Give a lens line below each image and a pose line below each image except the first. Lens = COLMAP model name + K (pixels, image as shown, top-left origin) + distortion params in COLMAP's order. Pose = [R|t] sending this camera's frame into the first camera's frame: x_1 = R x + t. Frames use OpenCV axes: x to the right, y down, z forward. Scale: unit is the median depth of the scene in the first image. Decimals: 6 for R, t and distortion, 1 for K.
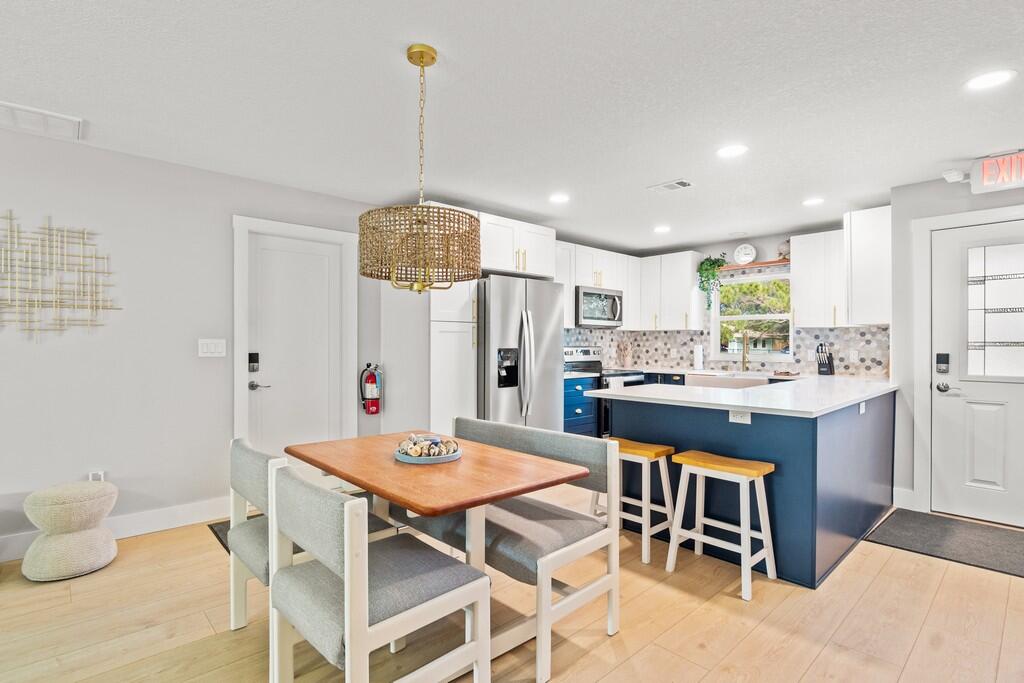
lens RADIAL K [[500.0, 0, 501.3], [0, 500.0, 343.8], [0, 0, 1]] dist [-0.012244, -0.002085]
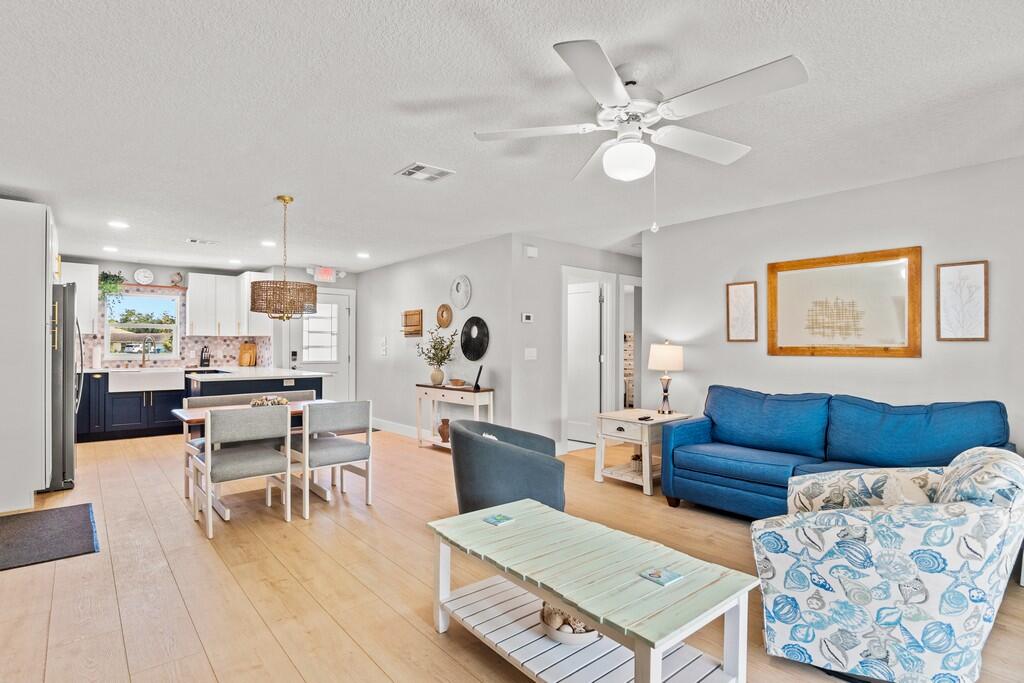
lens RADIAL K [[508.7, 0, 504.2], [0, 508.7, 342.1], [0, 0, 1]] dist [-0.009414, -0.001755]
pose [[0.036840, 0.009322, 0.999278, -0.984118], [-0.002251, 0.999955, -0.009245, -0.001166], [-0.999319, -0.001909, 0.036859, 0.028374]]
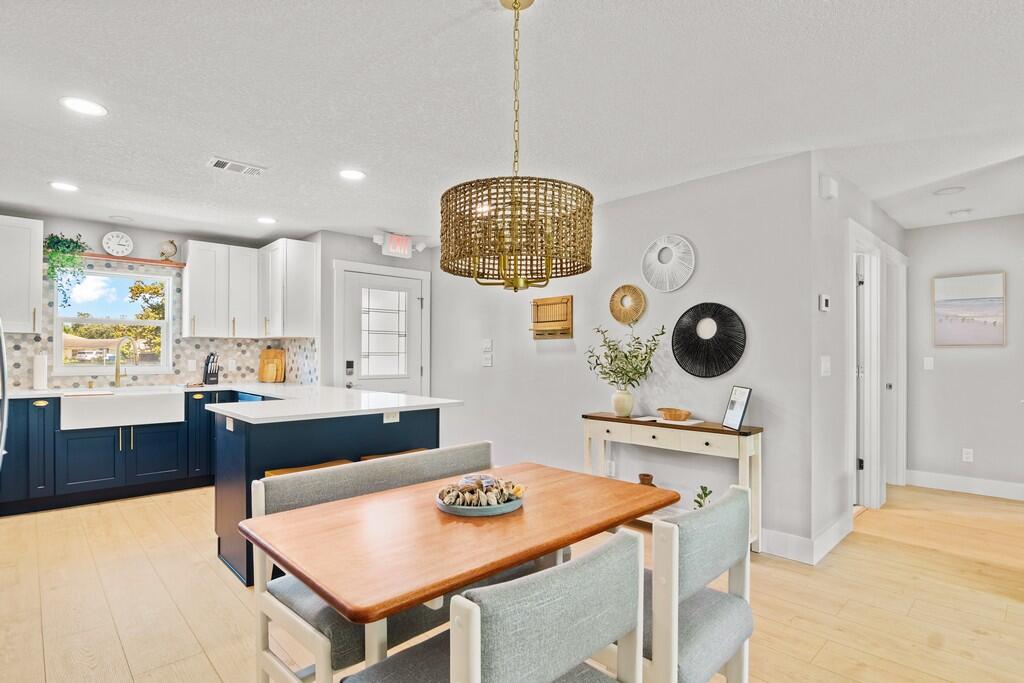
lens RADIAL K [[517.5, 0, 507.1], [0, 517.5, 347.0], [0, 0, 1]] dist [-0.020840, 0.001437]
pose [[-0.020585, 0.012287, 0.999713, -0.457483], [-0.001336, 0.999923, -0.012317, -0.001391], [-0.999787, -0.001589, -0.020567, 0.476031]]
